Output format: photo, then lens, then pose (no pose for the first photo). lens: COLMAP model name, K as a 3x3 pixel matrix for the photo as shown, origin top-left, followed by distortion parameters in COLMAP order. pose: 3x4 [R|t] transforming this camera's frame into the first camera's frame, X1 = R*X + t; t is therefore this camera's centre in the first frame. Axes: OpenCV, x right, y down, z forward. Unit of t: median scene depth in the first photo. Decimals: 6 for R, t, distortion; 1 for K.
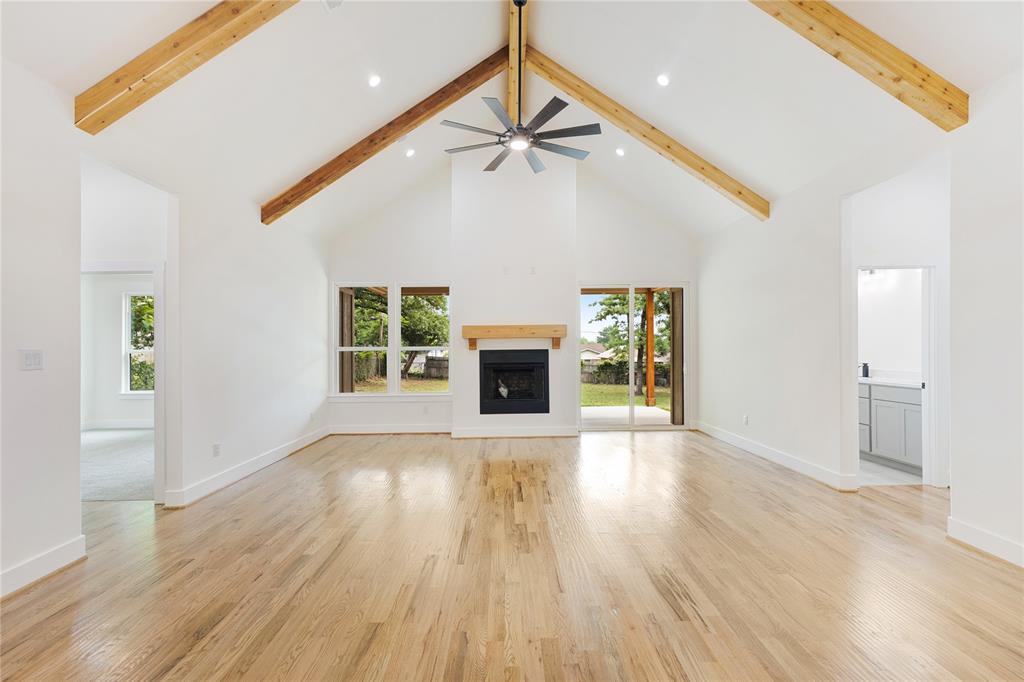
lens RADIAL K [[447.0, 0, 508.4], [0, 447.0, 345.6], [0, 0, 1]] dist [0.005511, 0.001136]
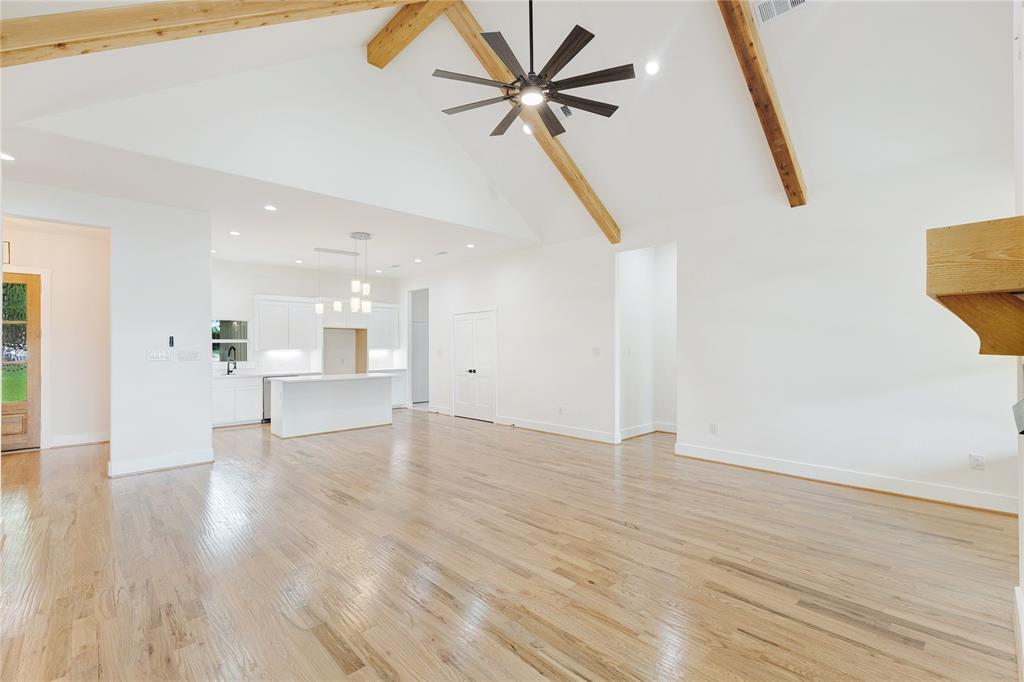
lens RADIAL K [[447.0, 0, 505.3], [0, 447.0, 343.7], [0, 0, 1]] dist [0.005511, 0.001136]
pose [[-0.740397, 0.008284, -0.672119, 0.382721], [0.016027, 0.999857, -0.005332, -0.001430], [0.671979, -0.014720, -0.740424, 0.994631]]
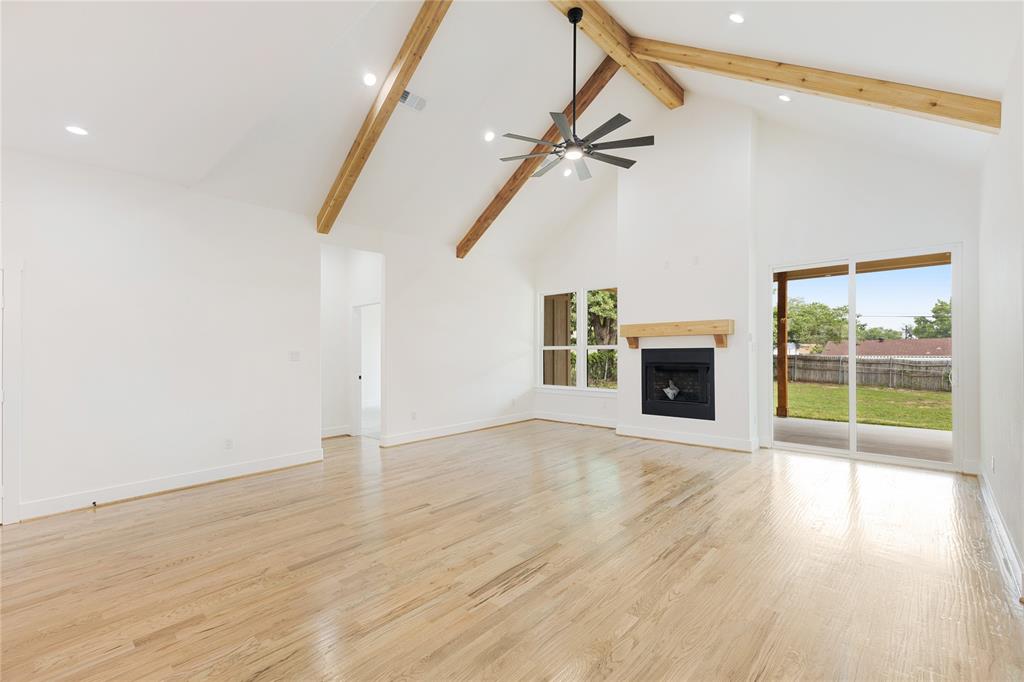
lens RADIAL K [[447.0, 0, 511.9], [0, 447.0, 339.4], [0, 0, 1]] dist [0.005511, 0.001136]
pose [[0.721715, -0.014952, -0.692029, 0.415453], [0.010634, 0.999888, -0.010514, -0.003159], [0.692109, 0.000229, 0.721793, 0.090906]]
